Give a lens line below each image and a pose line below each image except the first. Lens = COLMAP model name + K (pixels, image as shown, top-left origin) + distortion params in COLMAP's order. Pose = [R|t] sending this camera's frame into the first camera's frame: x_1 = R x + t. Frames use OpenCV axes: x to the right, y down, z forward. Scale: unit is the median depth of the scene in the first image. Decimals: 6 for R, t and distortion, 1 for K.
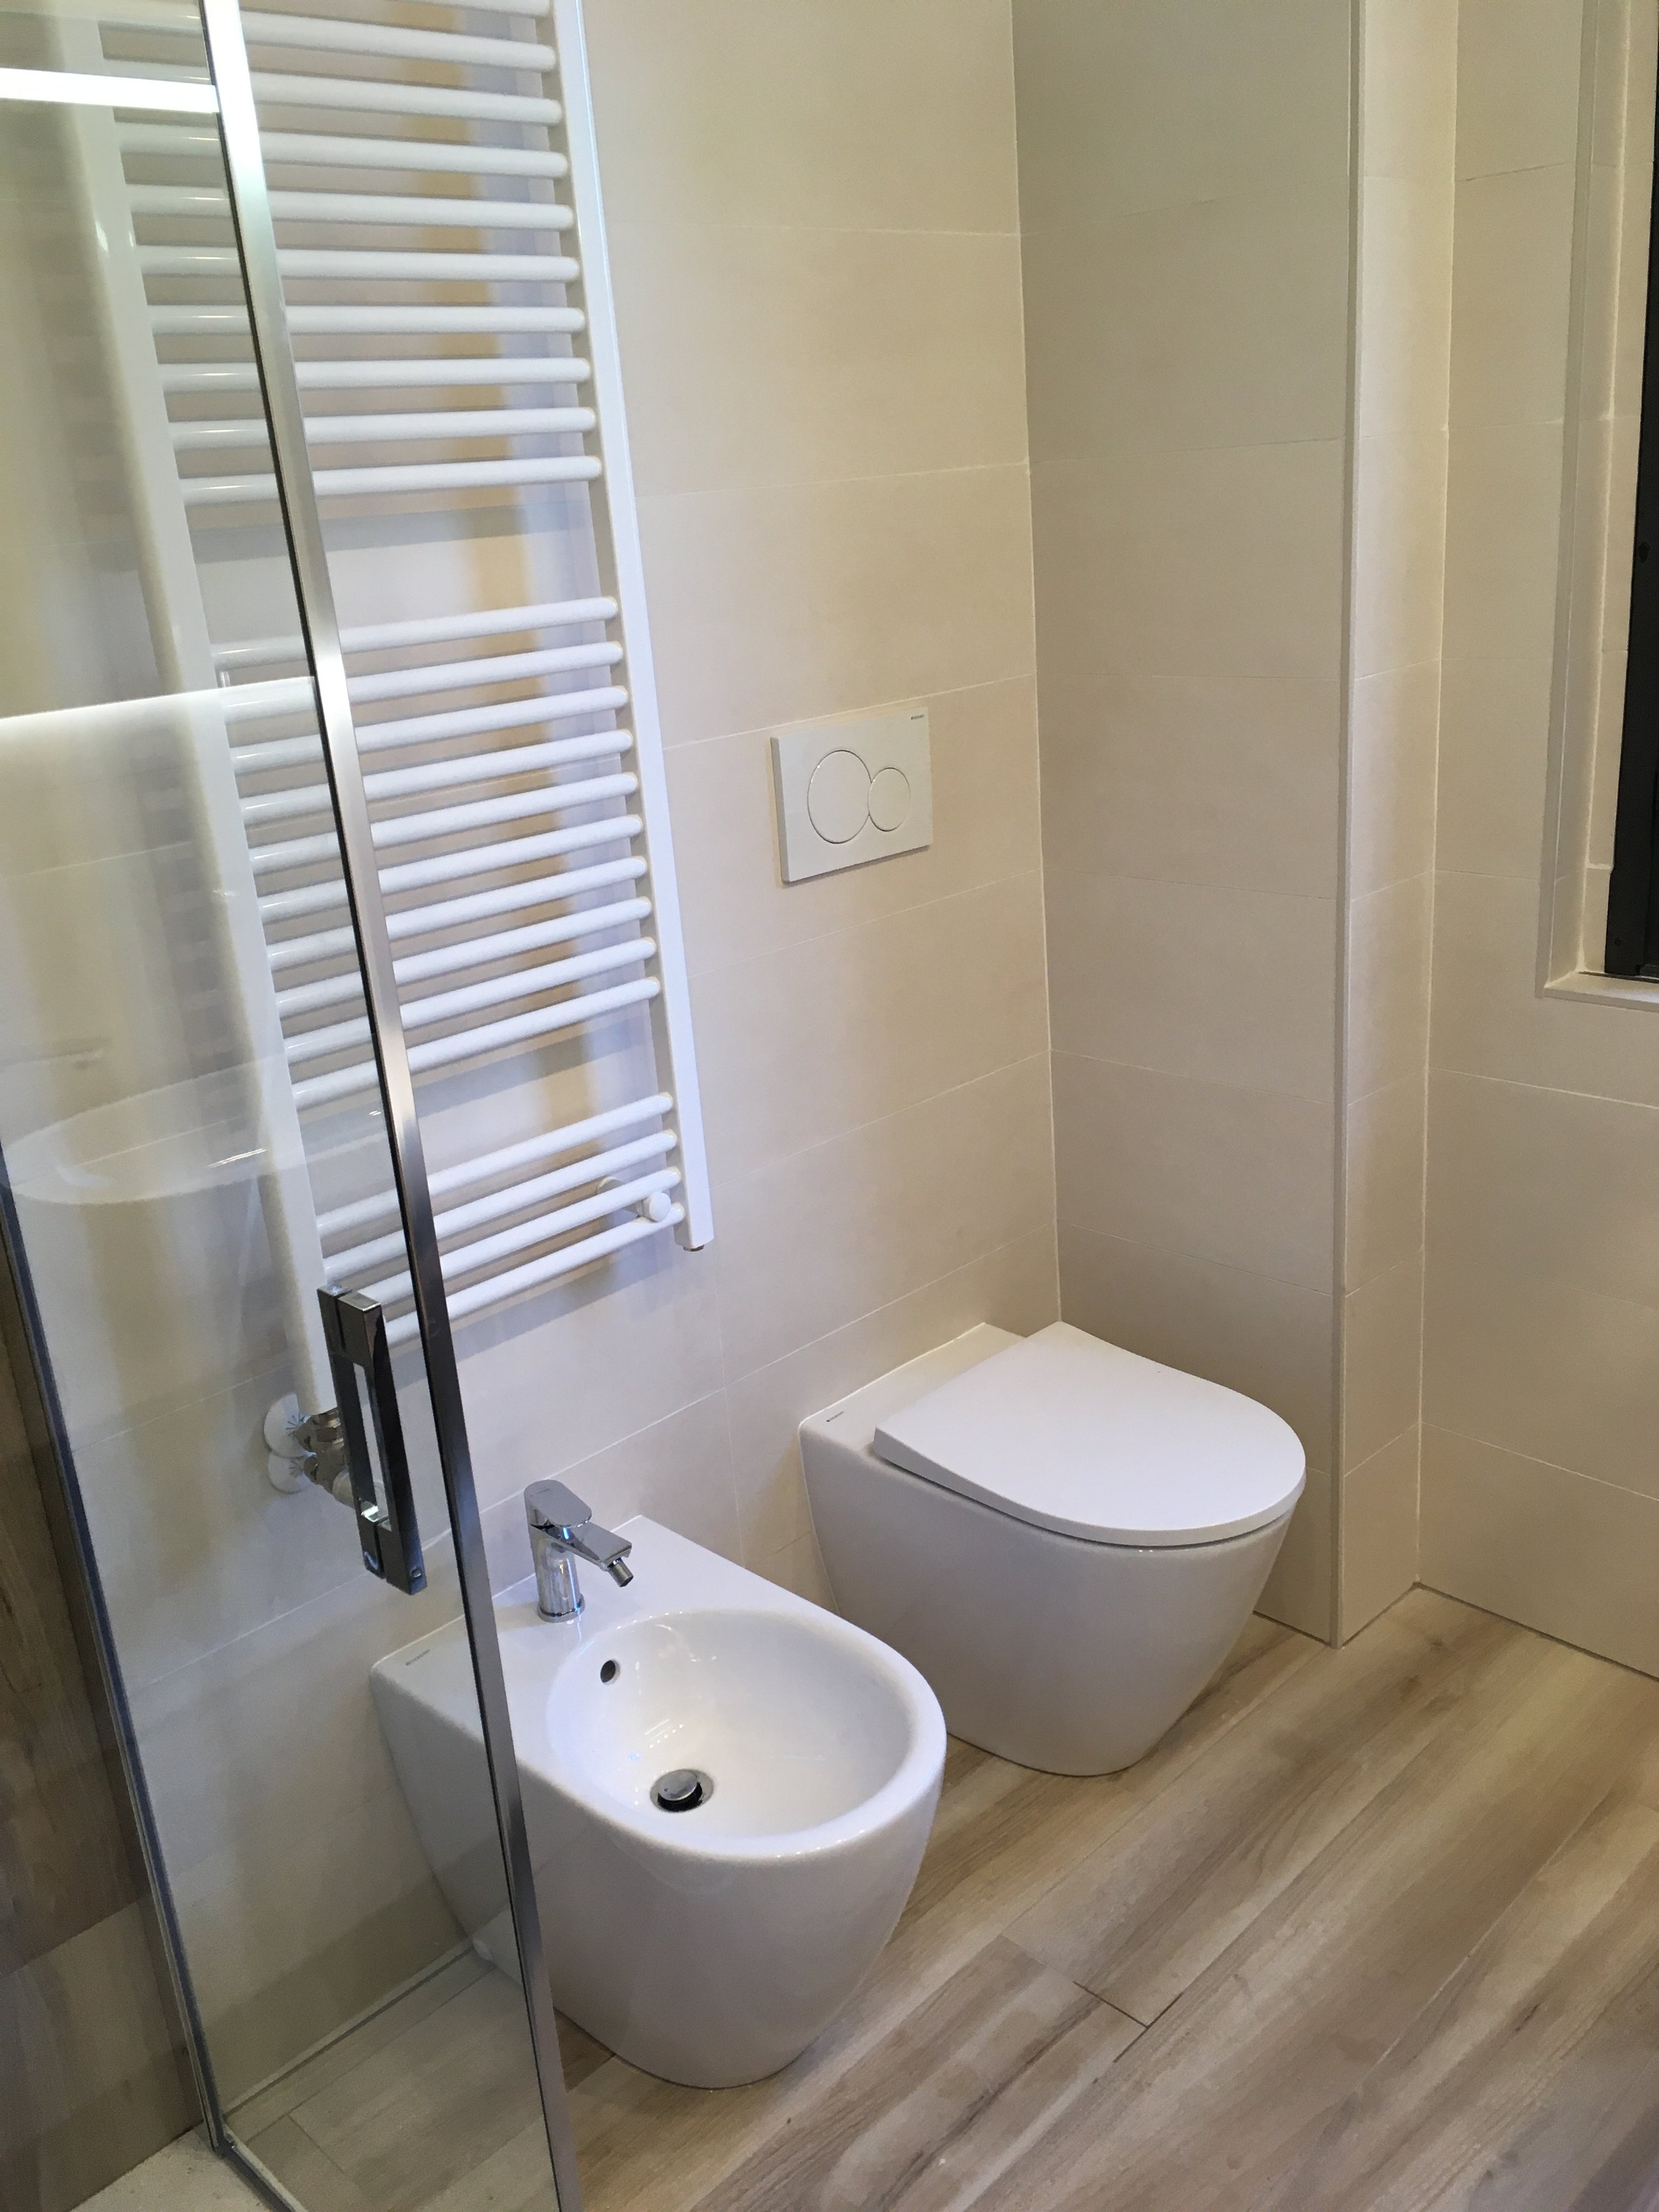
lens RADIAL K [[1882.9, 0, 824.3], [0, 1882.9, 1095.4], [0, 0, 1]] dist [0.076516, -0.106807]
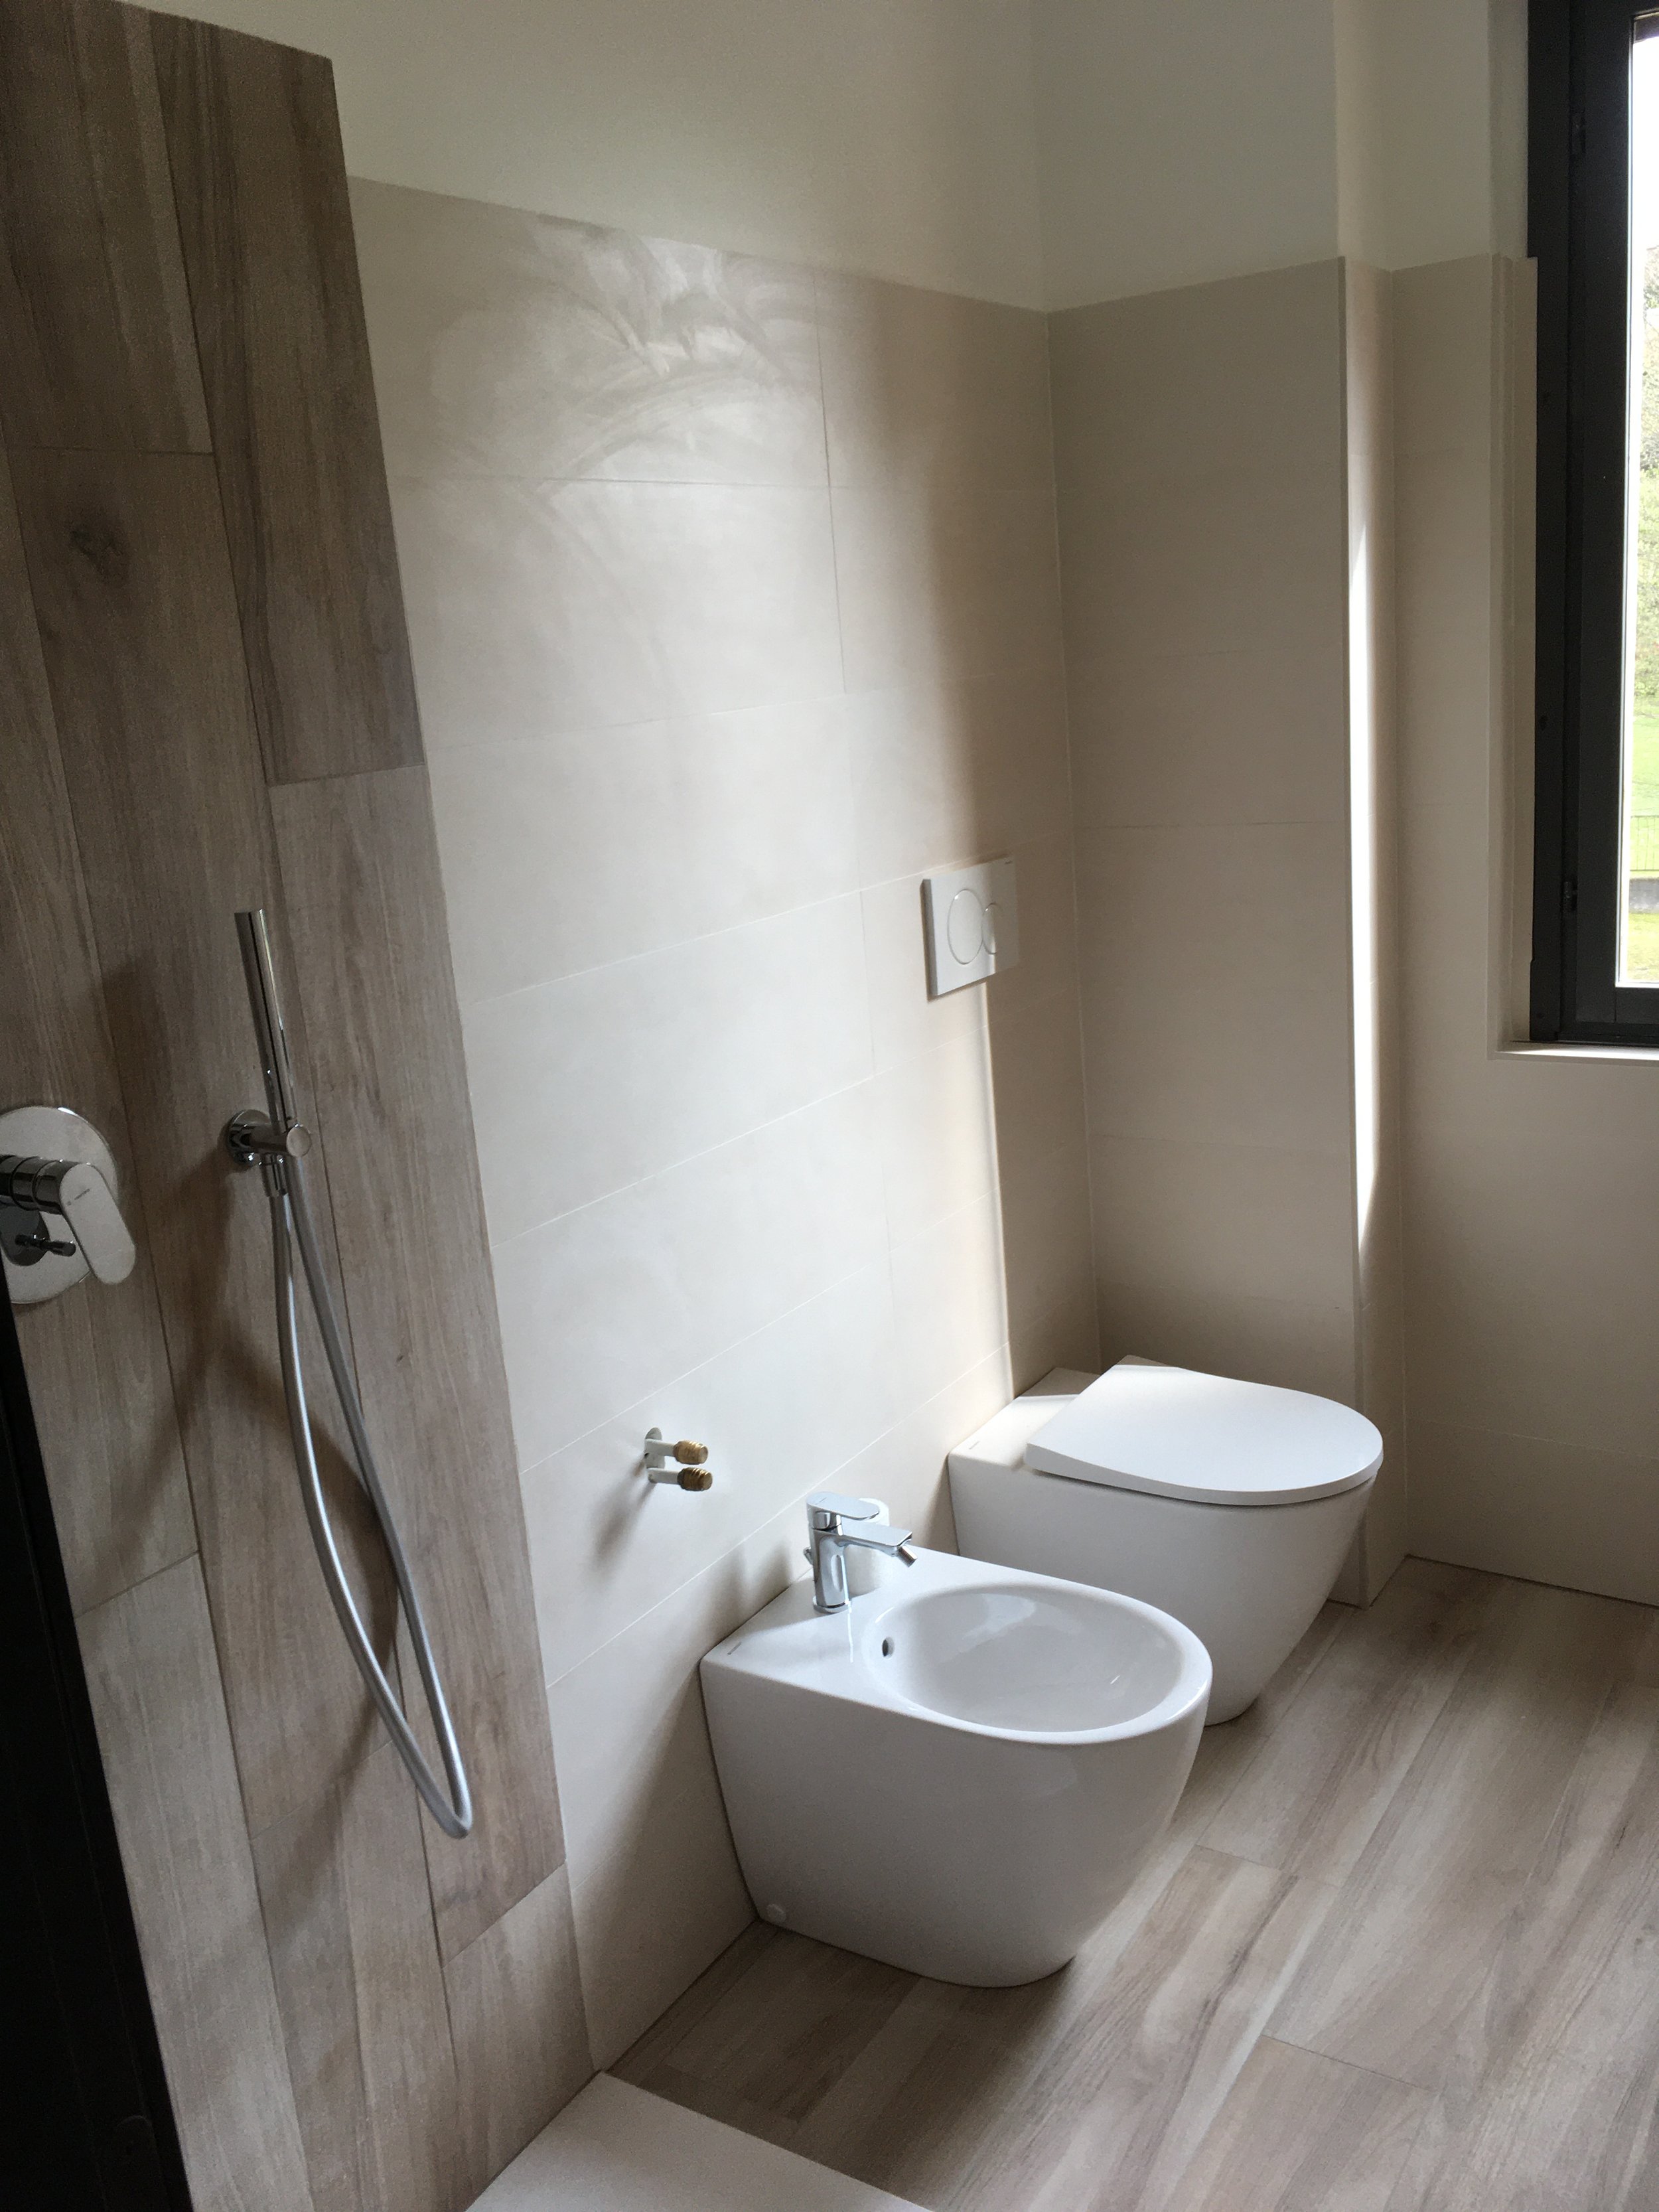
lens RADIAL K [[1882.9, 0, 823.9], [0, 1882.9, 1093.3], [0, 0, 1]] dist [0.076516, -0.106807]
pose [[0.978359, -0.053141, 0.199973, -0.390055], [0.074170, 0.992302, -0.099179, 0.077705], [-0.193163, 0.111864, 0.974769, -0.202274]]
